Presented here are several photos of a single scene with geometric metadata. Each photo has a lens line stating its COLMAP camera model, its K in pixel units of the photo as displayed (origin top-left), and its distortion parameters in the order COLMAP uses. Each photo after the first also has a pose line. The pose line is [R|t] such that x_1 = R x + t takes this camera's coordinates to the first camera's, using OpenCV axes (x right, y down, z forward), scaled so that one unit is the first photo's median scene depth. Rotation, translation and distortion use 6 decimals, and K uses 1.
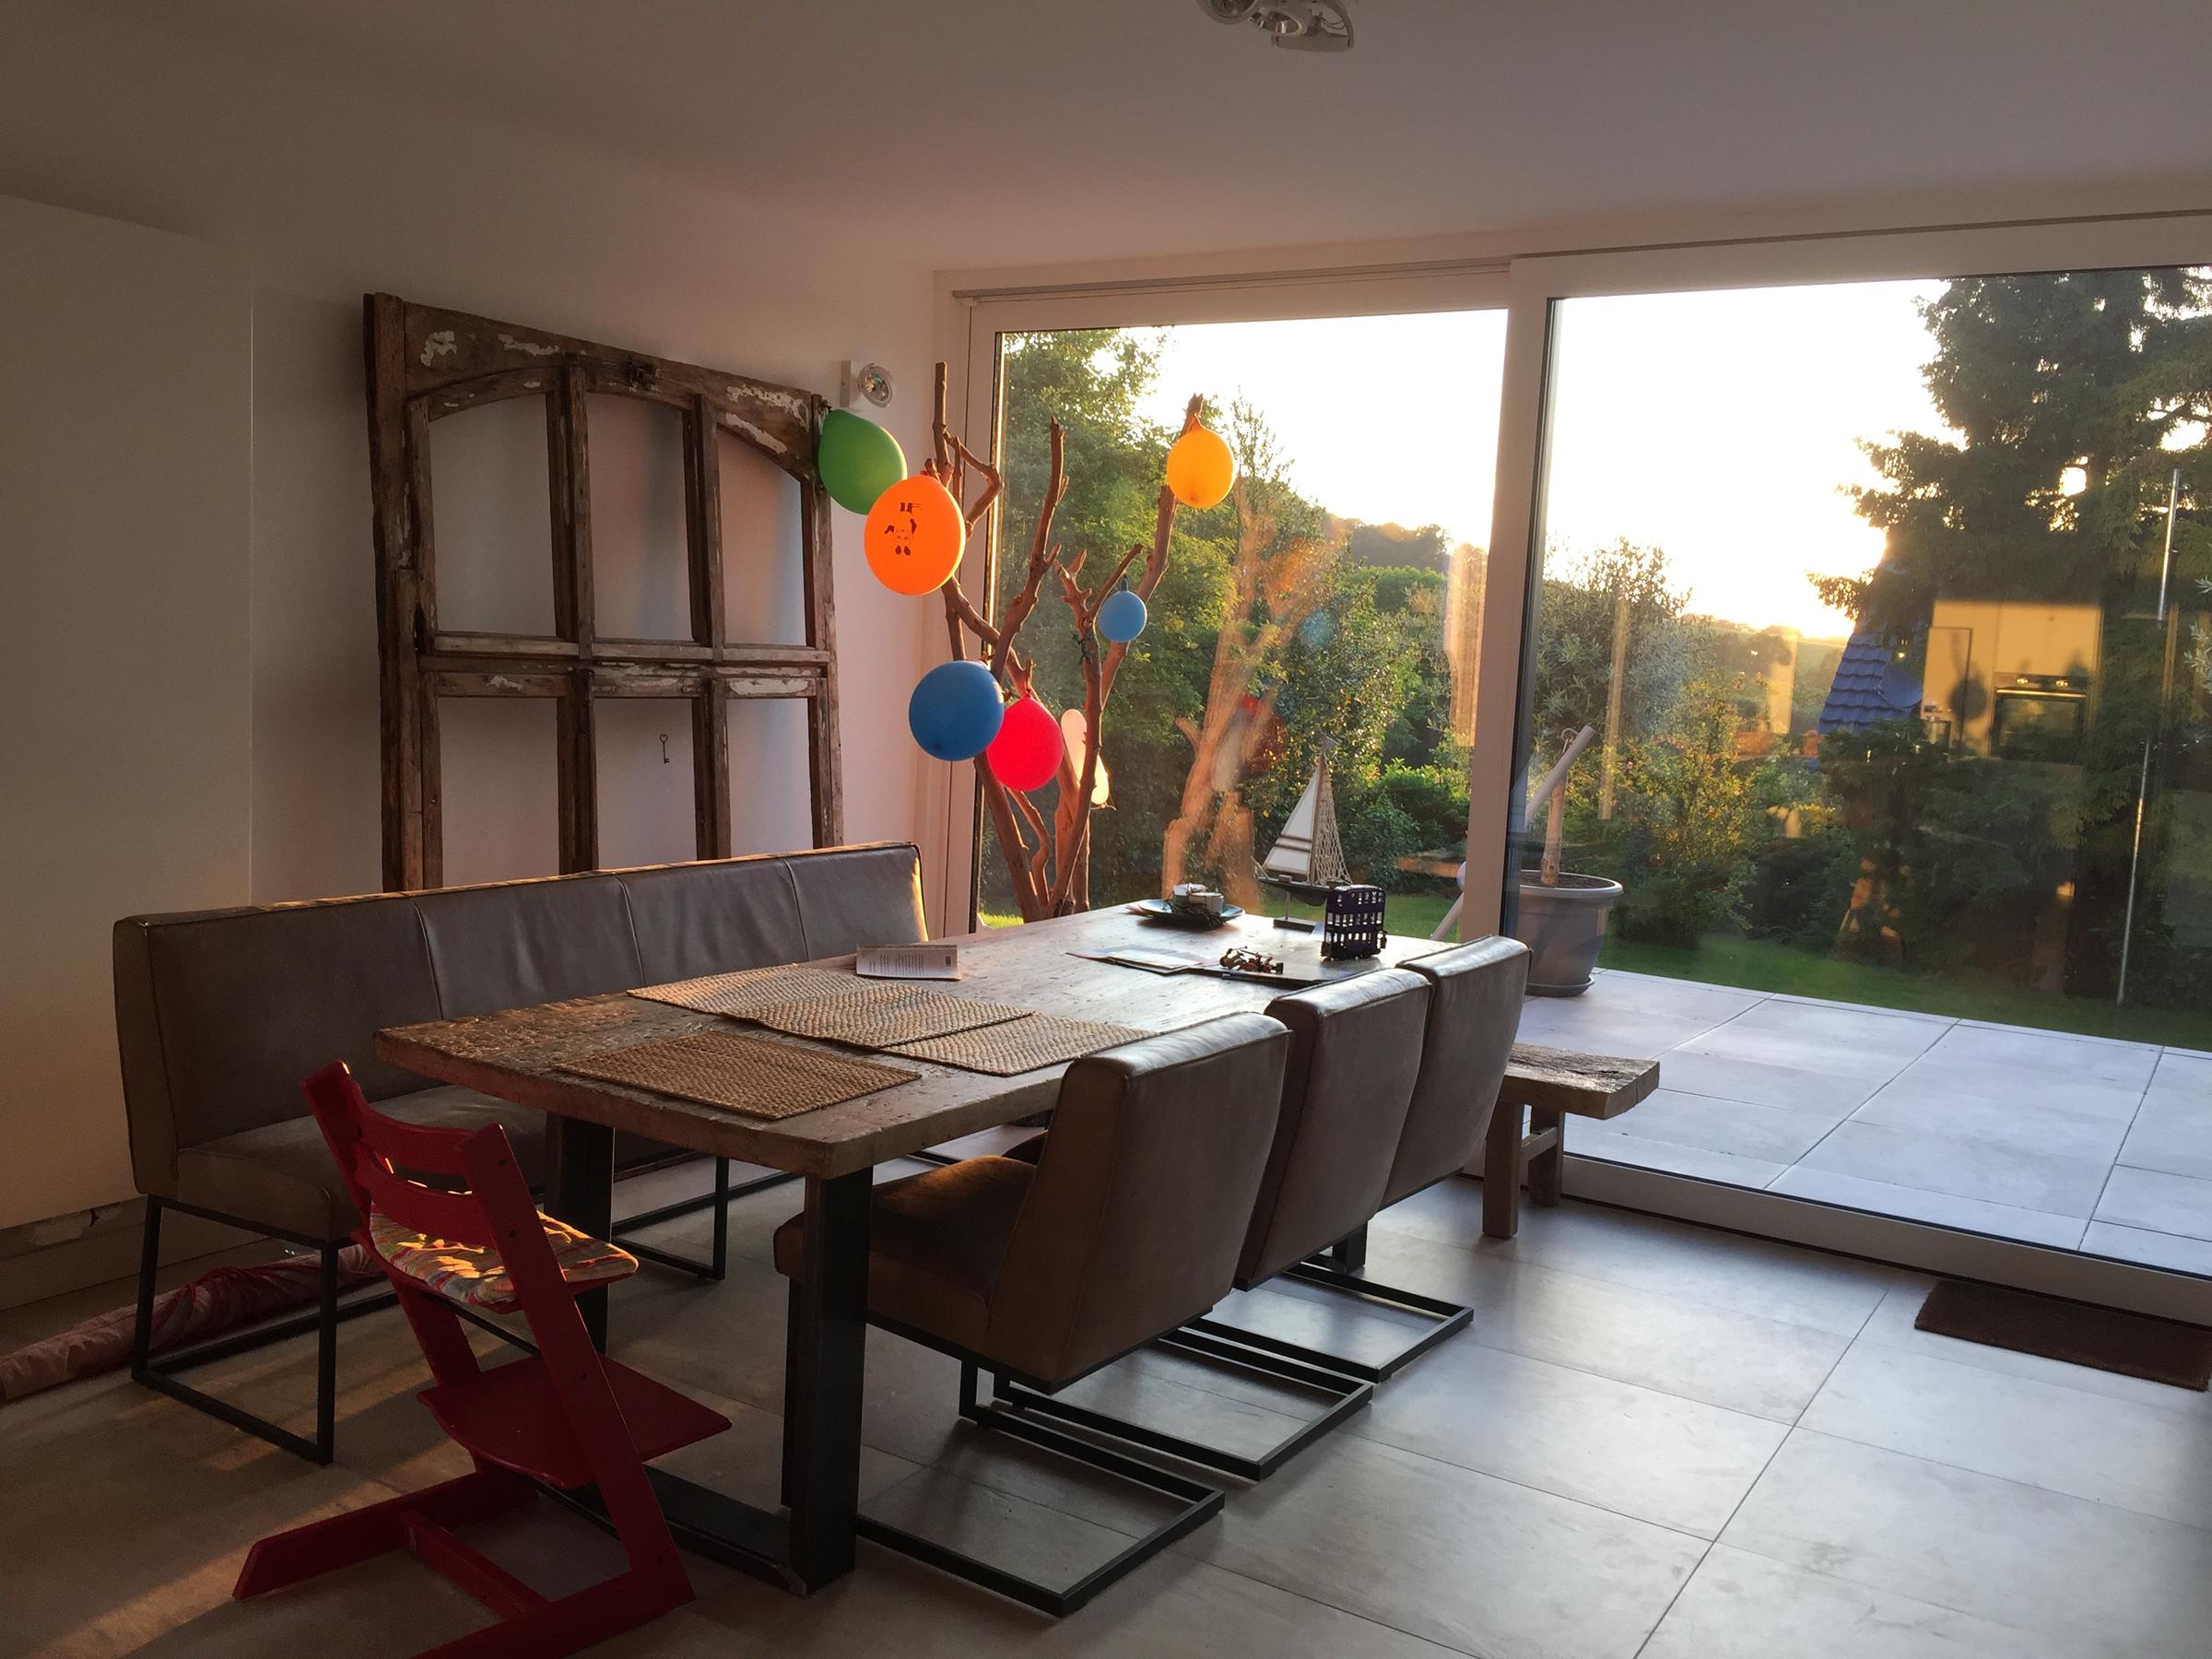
lens RADIAL K [[1899.1, 0, 1100.9], [0, 1899.1, 824.3], [0, 0, 1]] dist [0.077774, -0.100151]
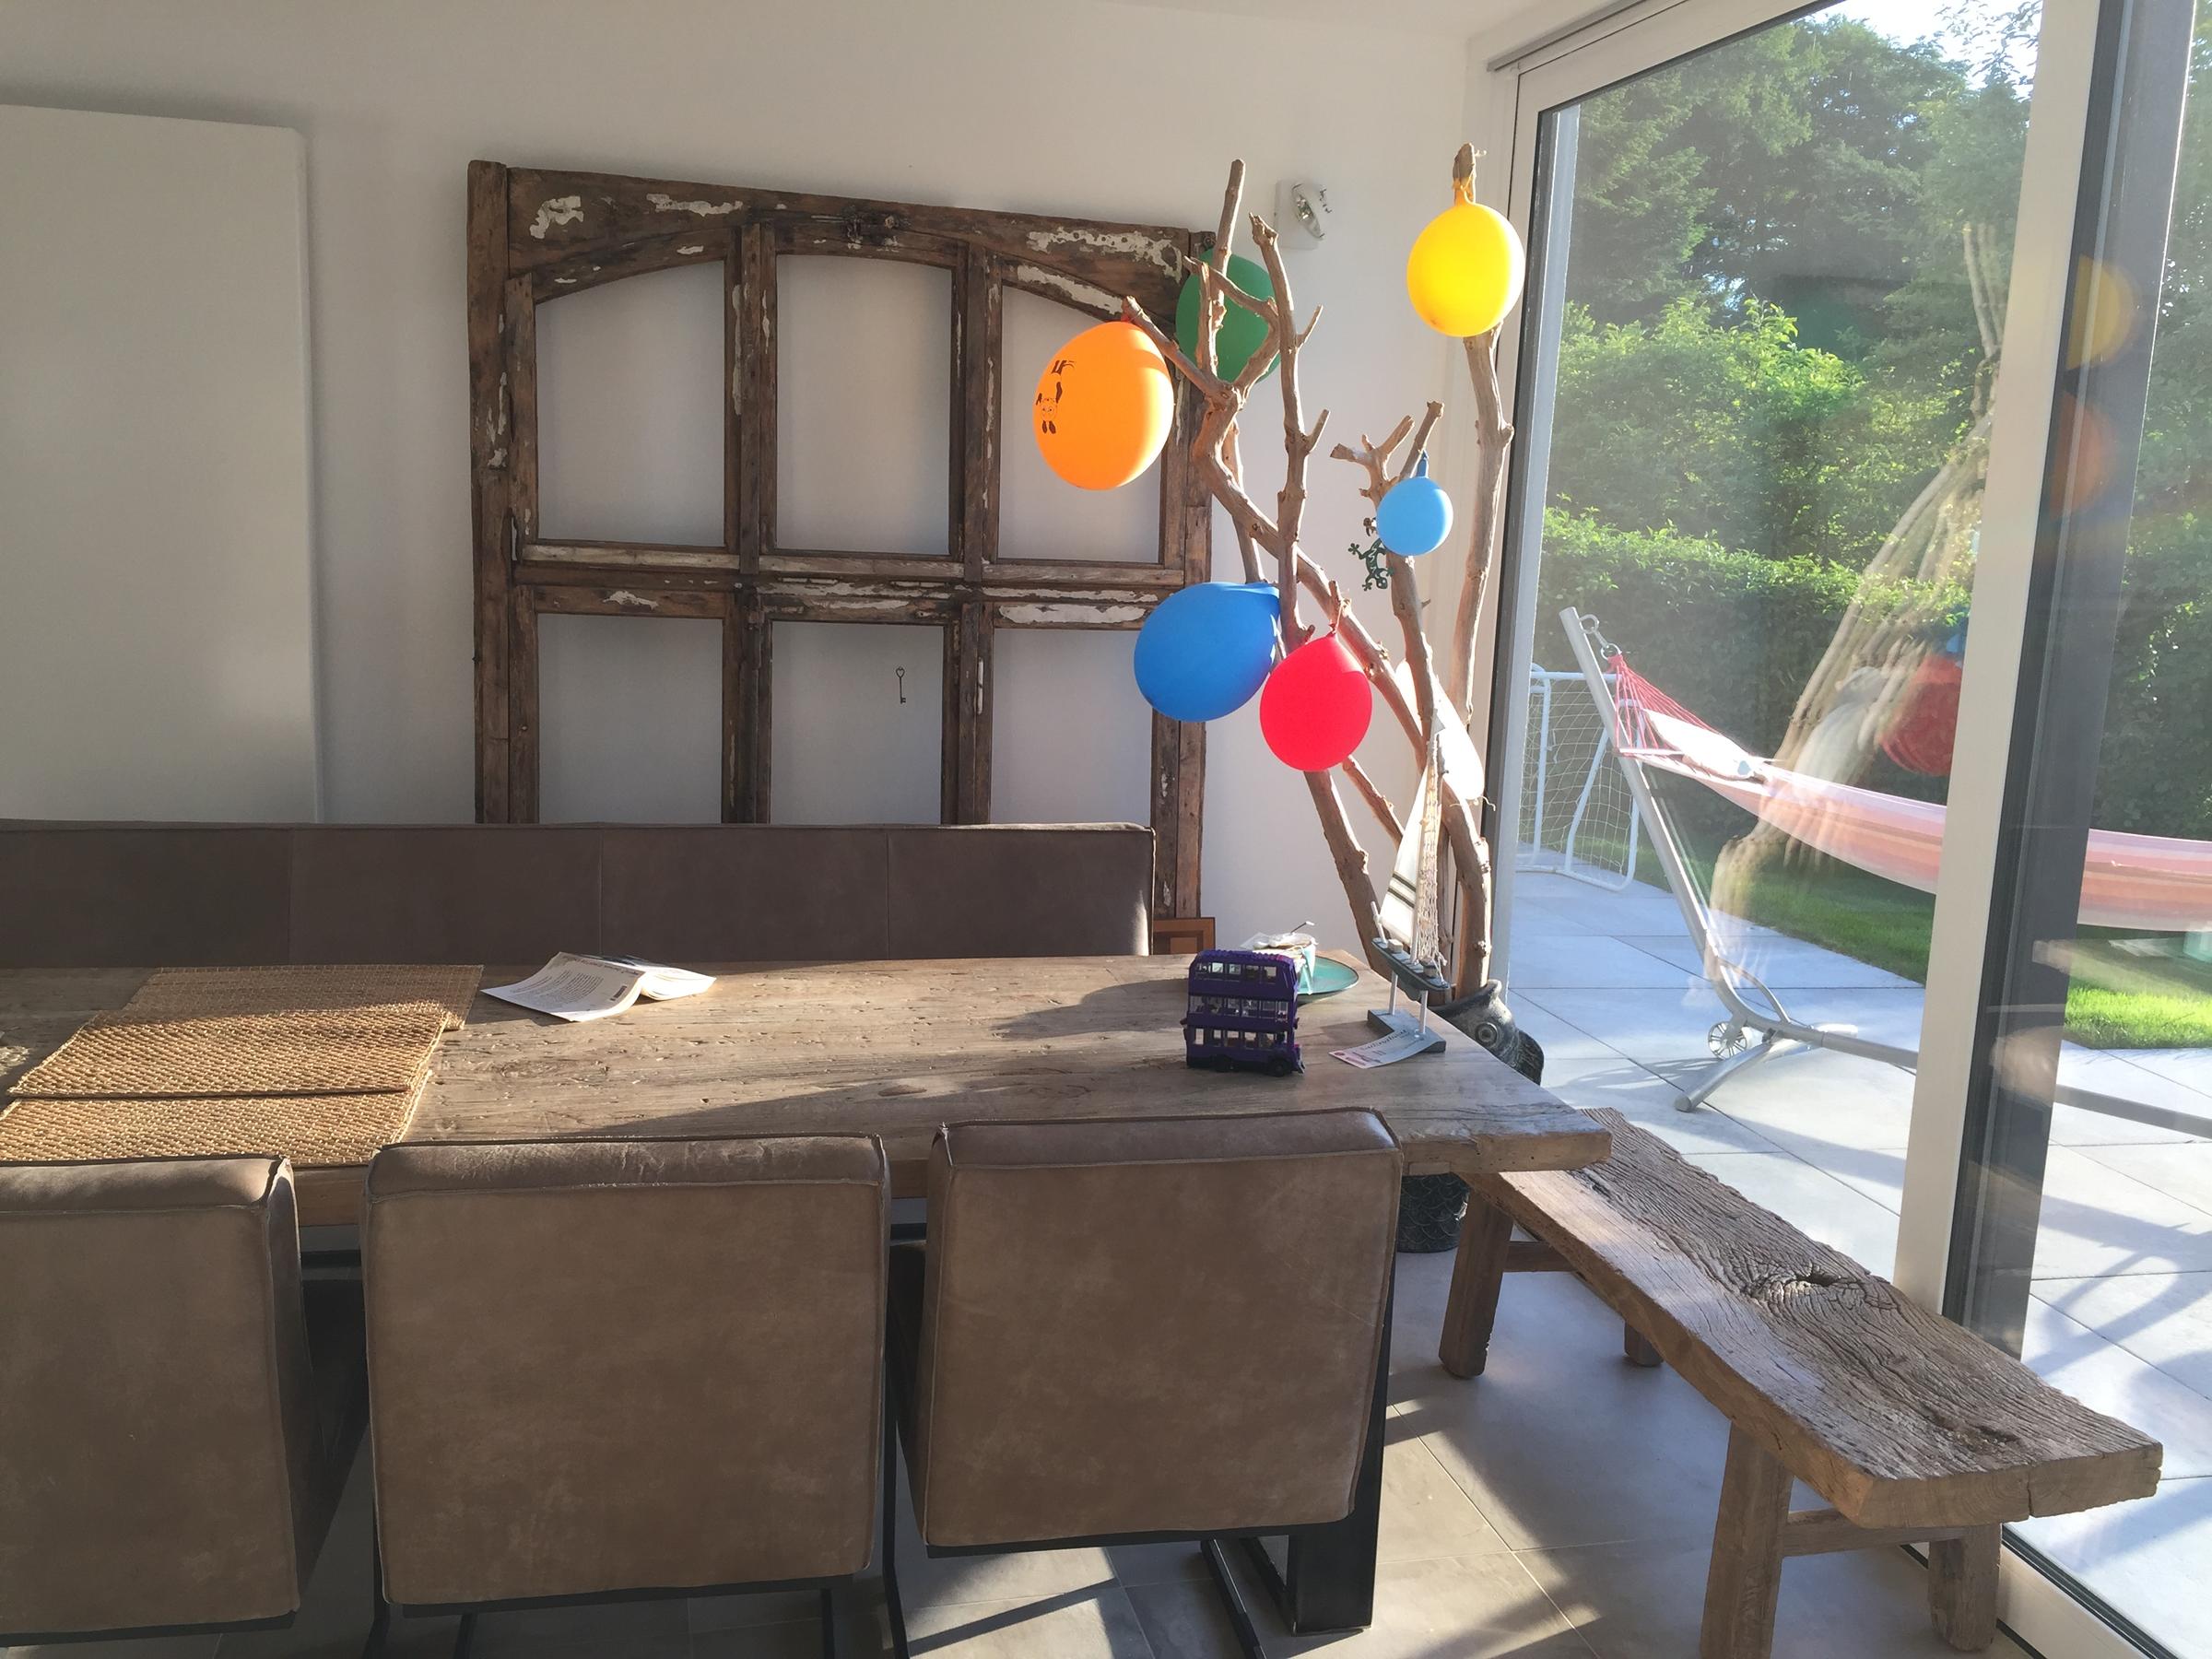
lens RADIAL K [[1888.0, 0, 1105.2], [0, 1888.0, 816.8], [0, 0, 1]] dist [0.098084, -0.140306]
pose [[0.714141, 0.094291, -0.693622, 0.451661], [-0.074490, 0.995496, 0.058634, -0.041562], [0.696027, 0.009795, 0.717948, 0.521314]]
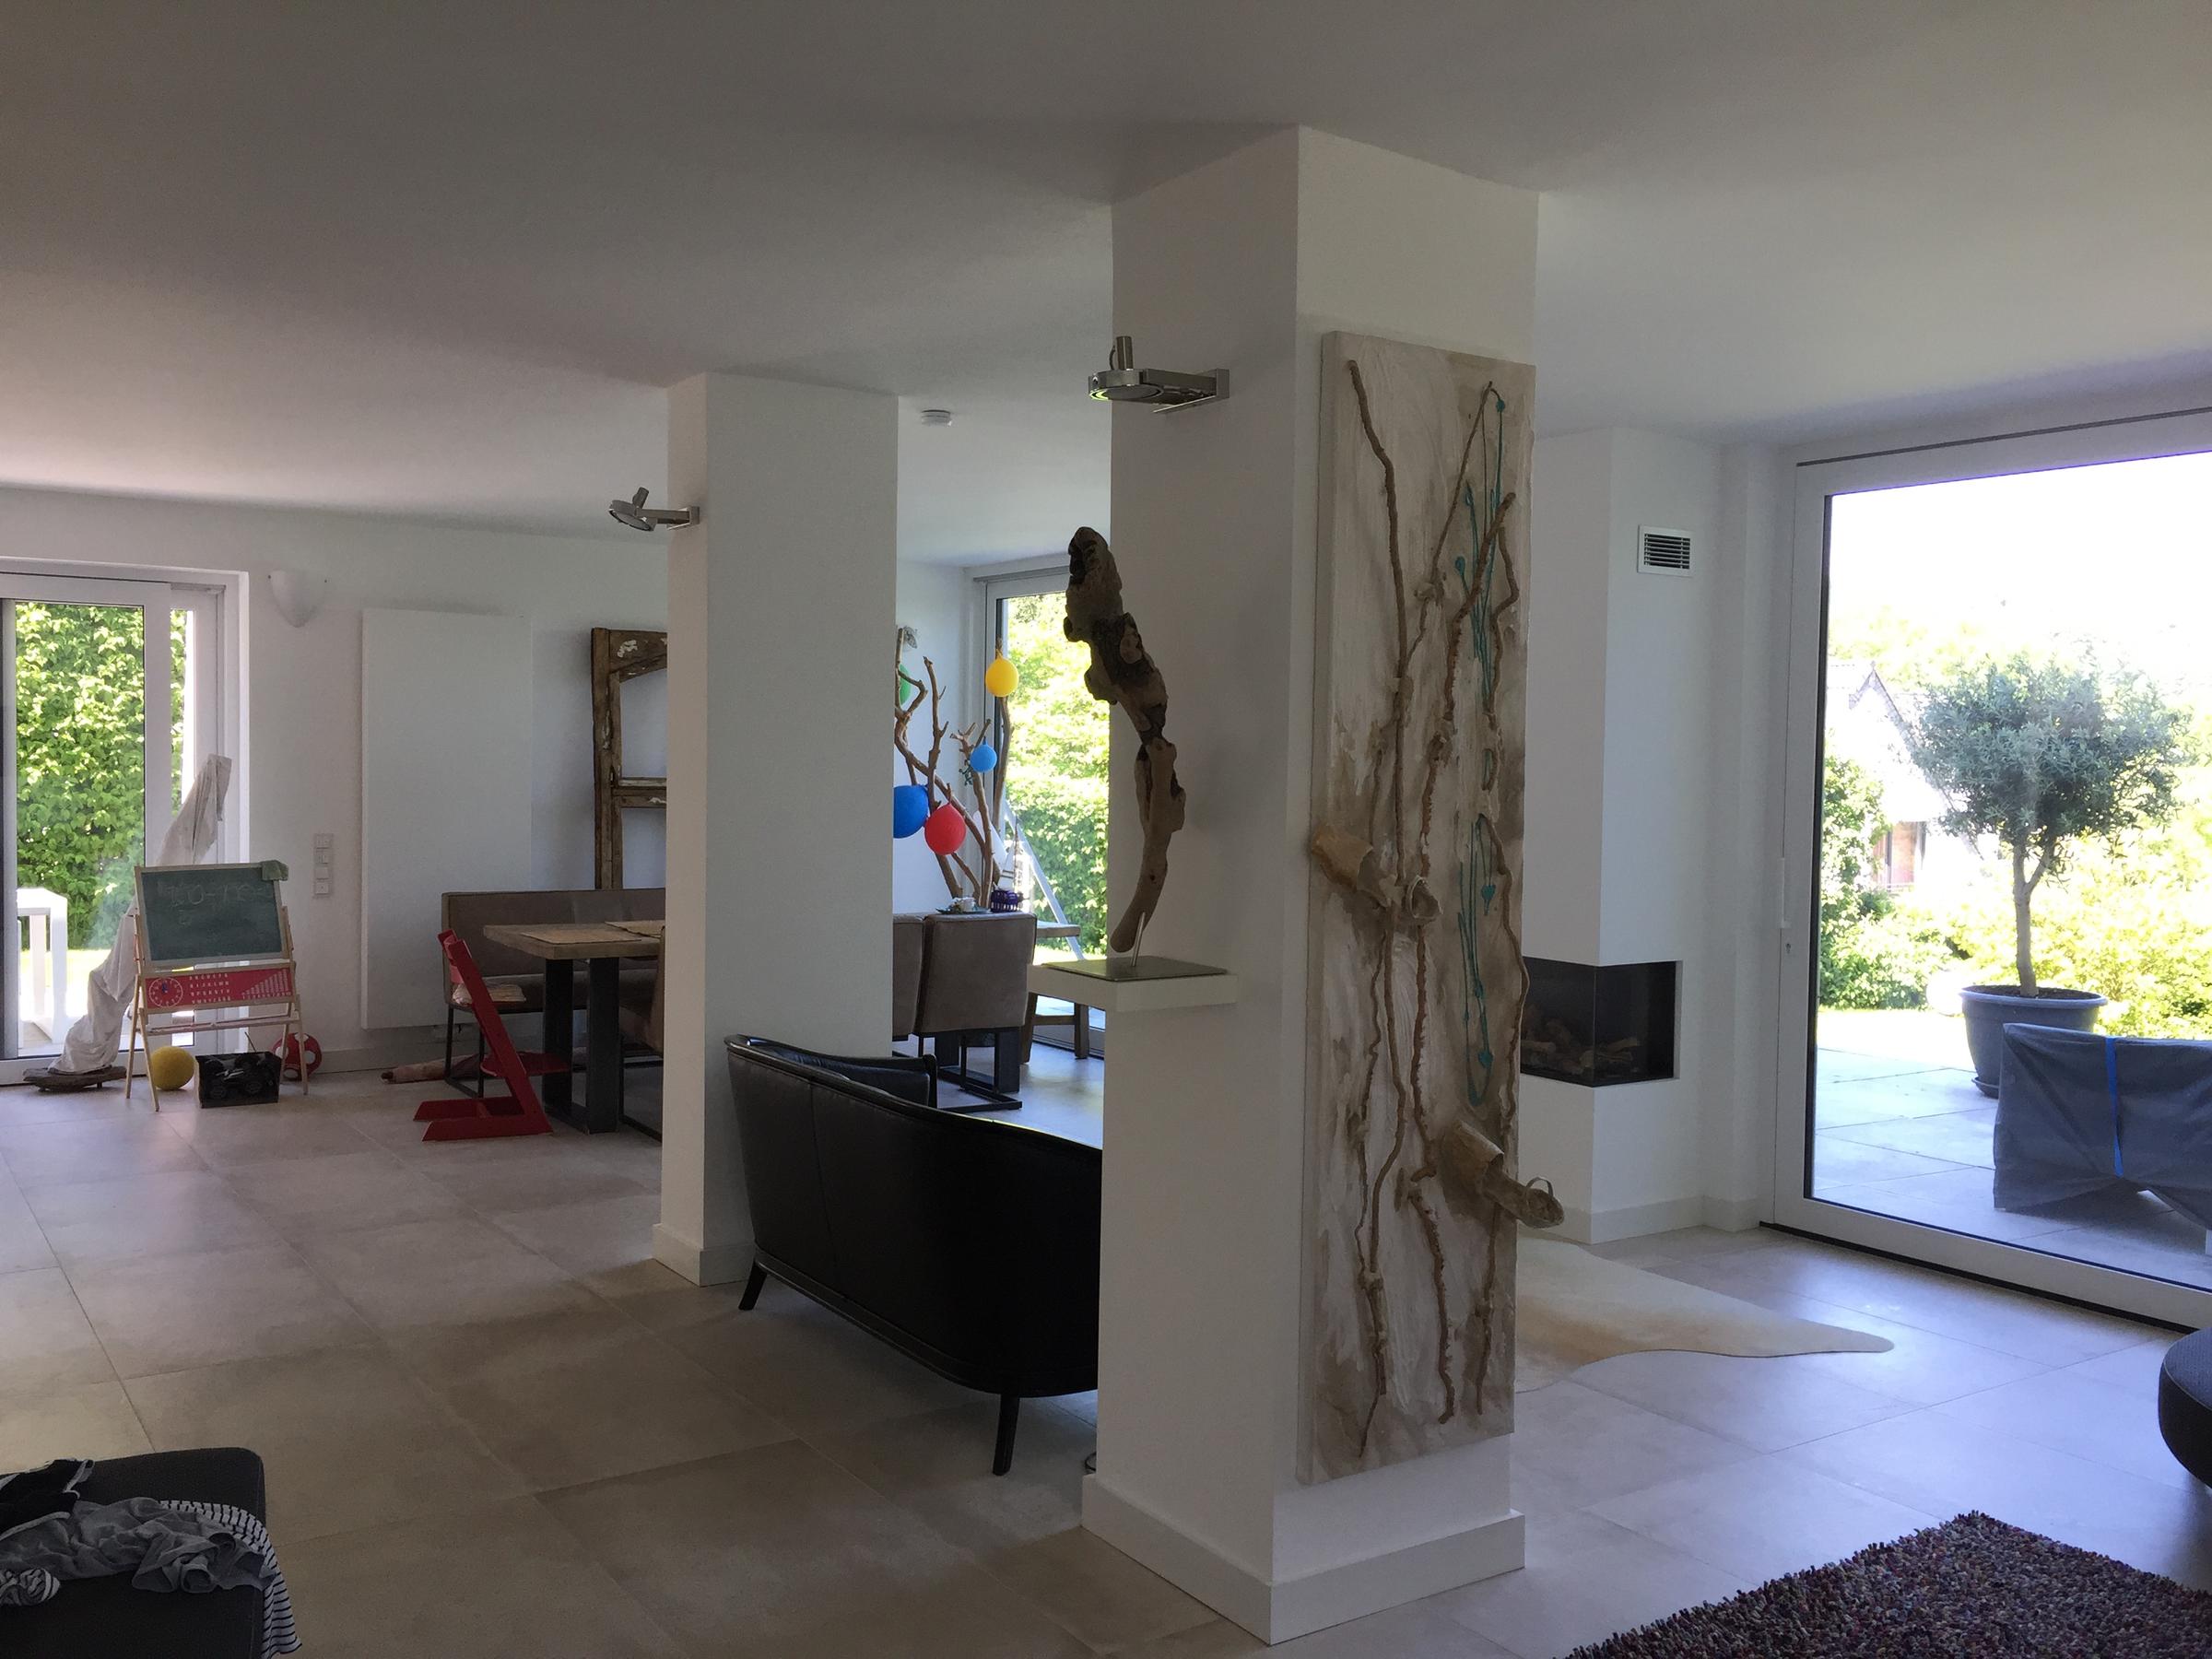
lens RADIAL K [[1899.1, 0, 1100.9], [0, 1899.1, 824.3], [0, 0, 1]] dist [0.077774, -0.100151]
pose [[0.914792, -0.021863, -0.403333, 0.971991], [-0.010605, 0.996890, -0.078089, 0.109572], [0.403786, 0.075713, 0.911715, -0.710952]]
